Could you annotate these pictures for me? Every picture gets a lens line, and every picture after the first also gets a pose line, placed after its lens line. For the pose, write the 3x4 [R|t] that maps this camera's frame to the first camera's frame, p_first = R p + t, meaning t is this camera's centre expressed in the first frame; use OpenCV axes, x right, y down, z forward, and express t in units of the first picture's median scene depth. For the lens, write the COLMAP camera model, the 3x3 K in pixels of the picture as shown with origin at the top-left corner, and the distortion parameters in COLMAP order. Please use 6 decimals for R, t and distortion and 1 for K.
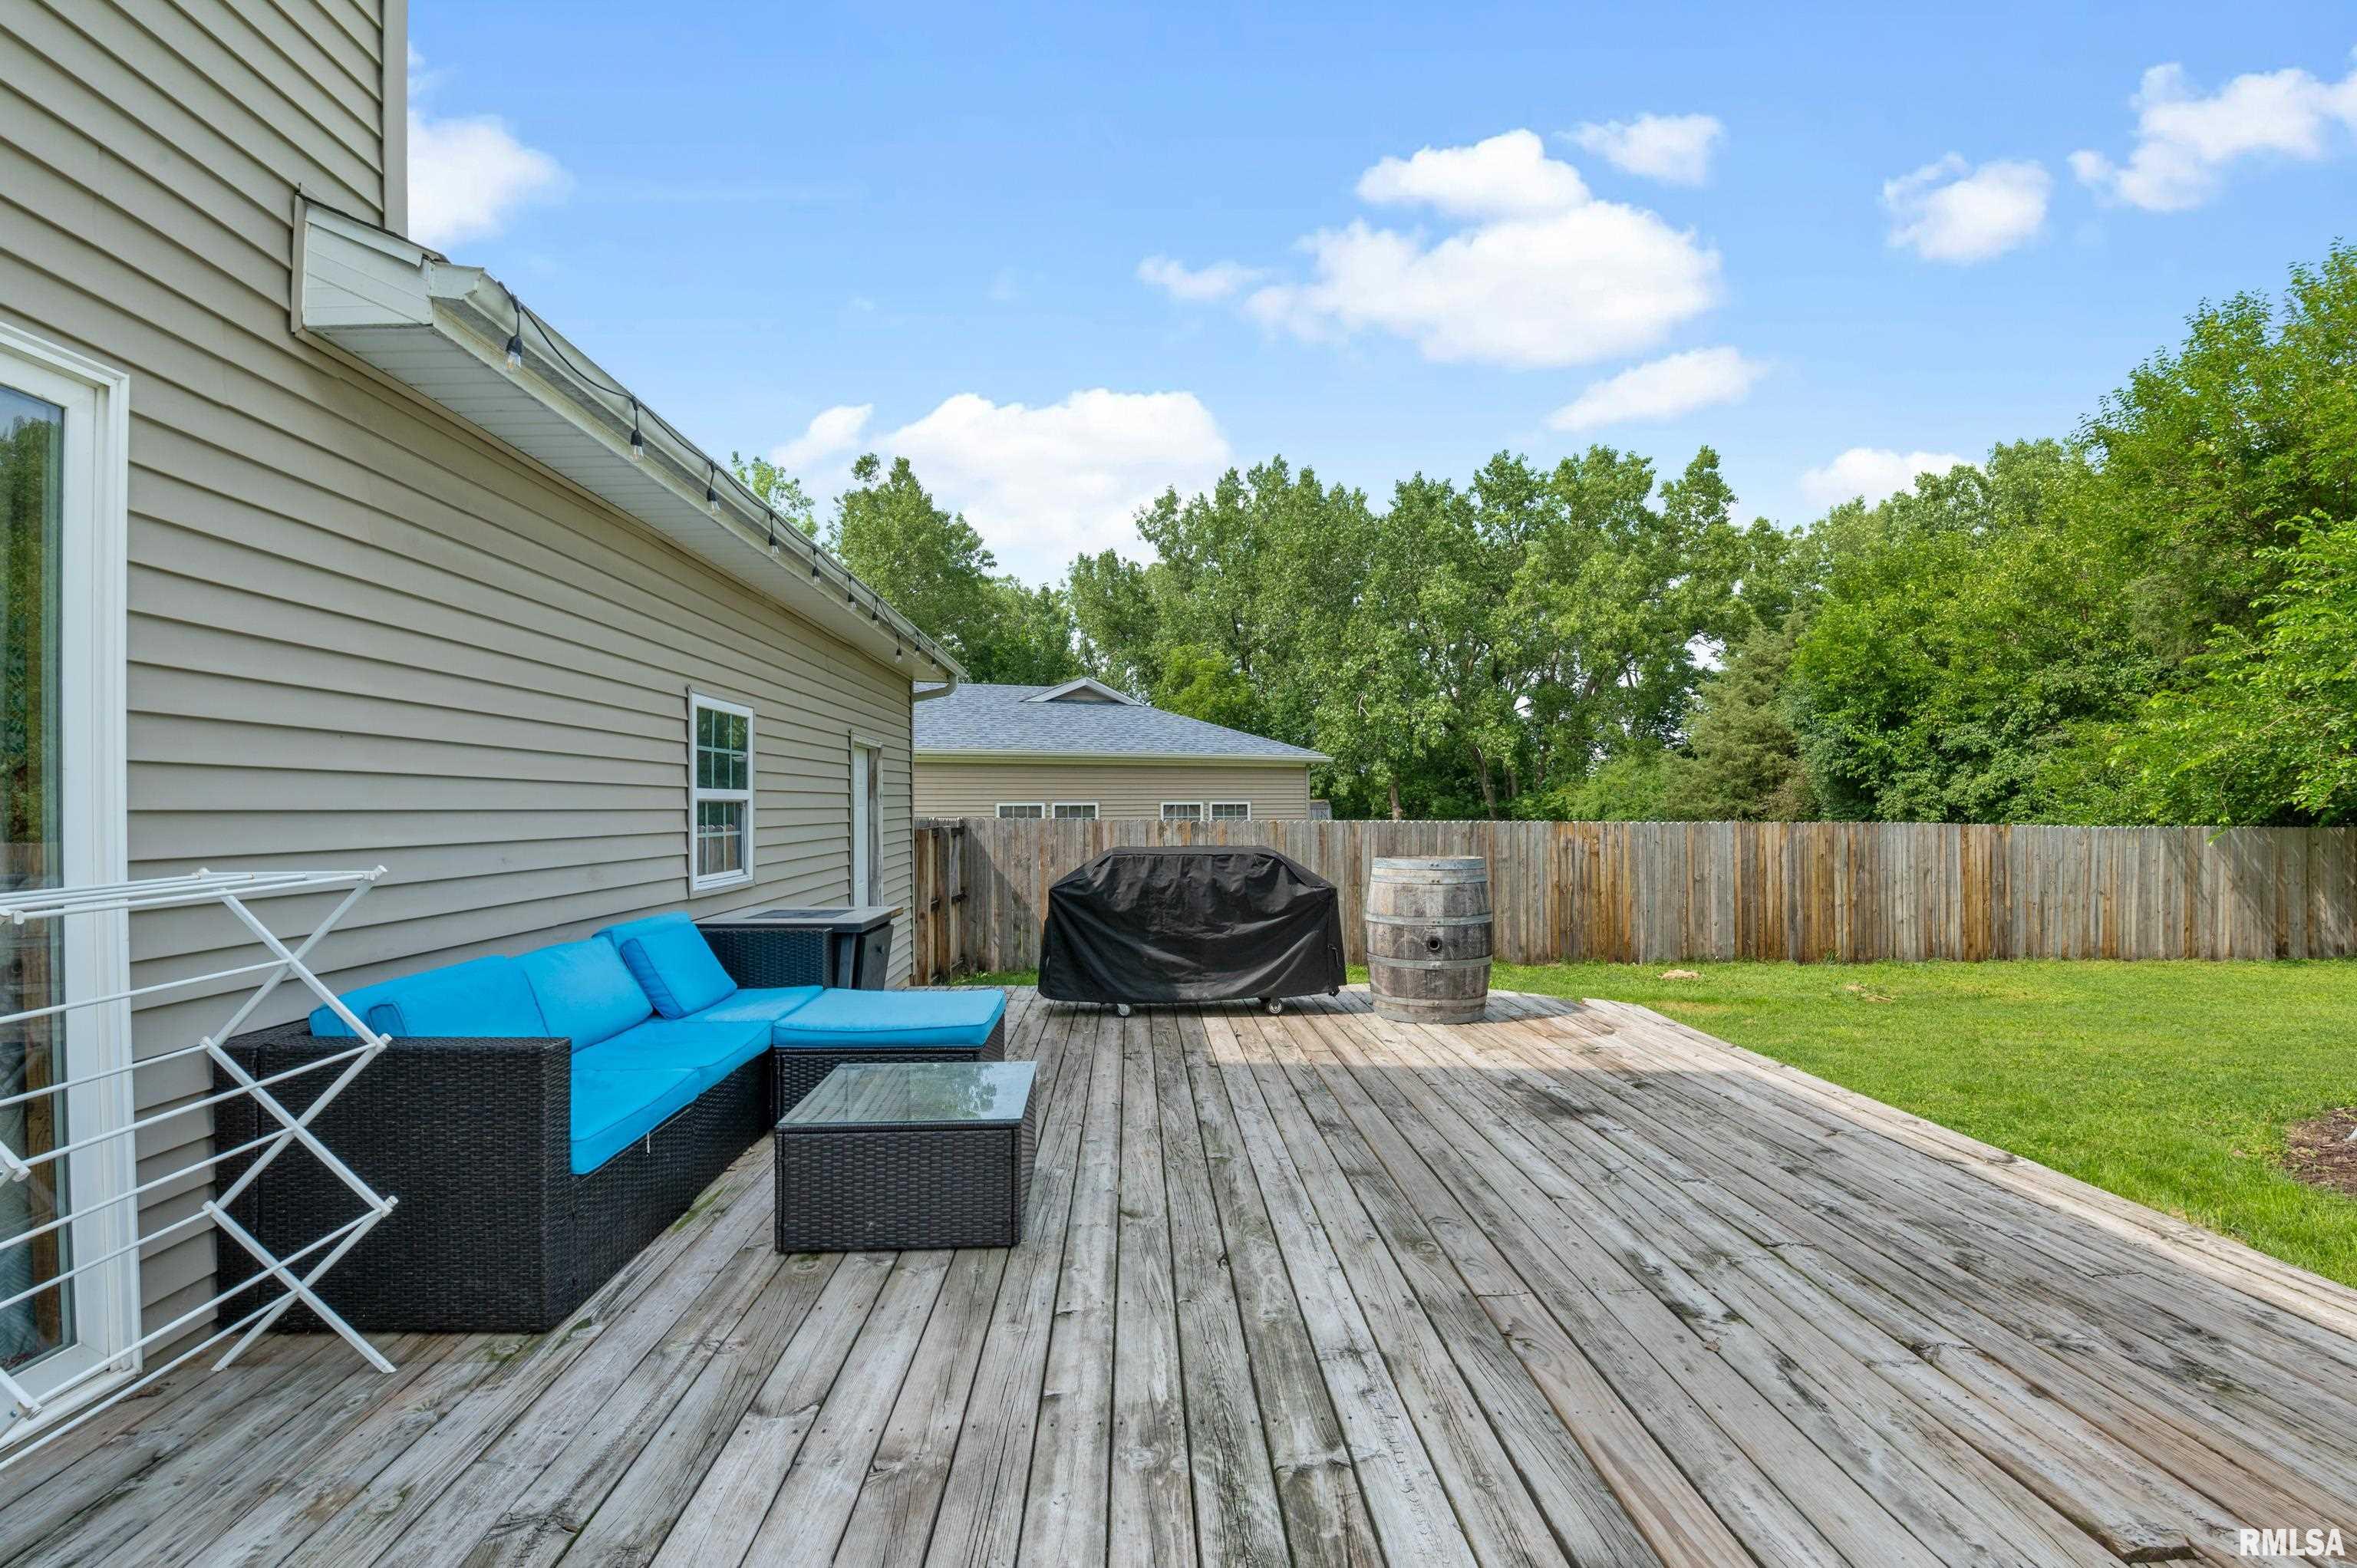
lens RADIAL K [[1028.6, 0, 1178.7], [0, 1028.6, 802.5], [0, 0, 1]] dist [-0.003963, -0.004068]
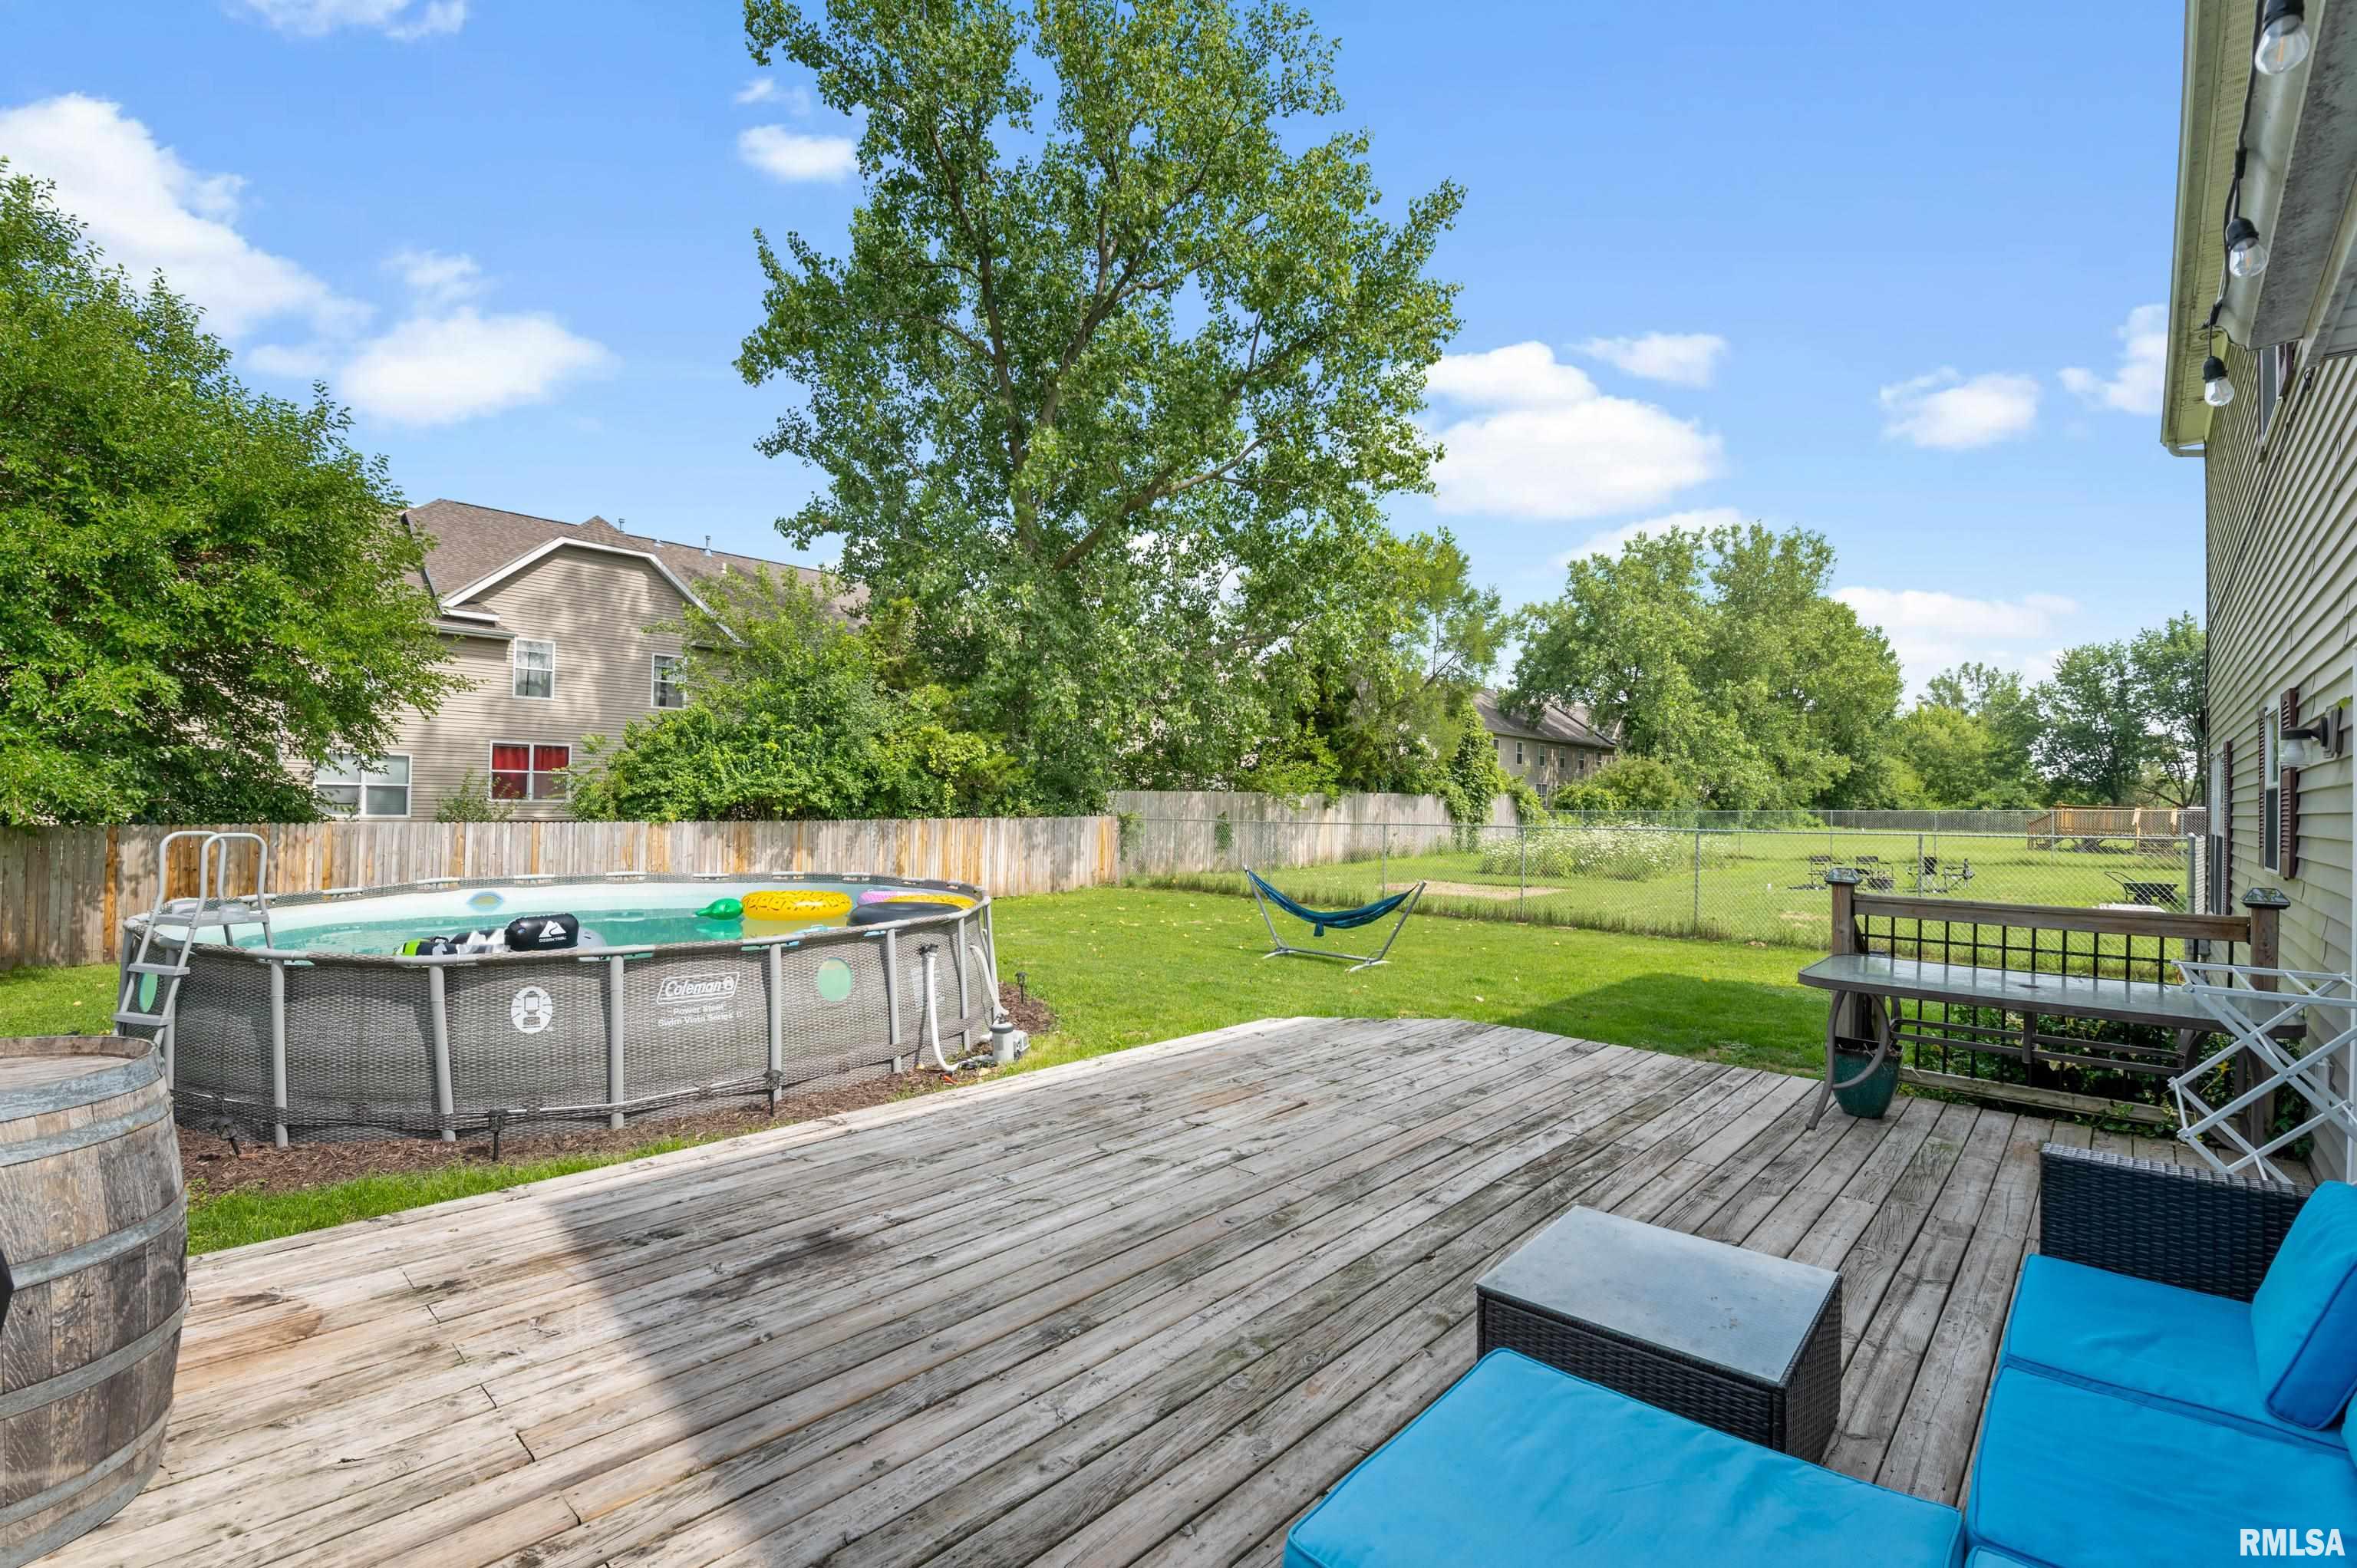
lens RADIAL K [[1028.6, 0, 1173.7], [0, 1028.6, 799.7], [0, 0, 1]] dist [-0.003963, -0.004068]
pose [[-0.694854, -0.003379, 0.719143, -0.524522], [-0.016957, 0.999788, -0.011686, -0.076736], [-0.718951, -0.020314, -0.694764, 1.717663]]
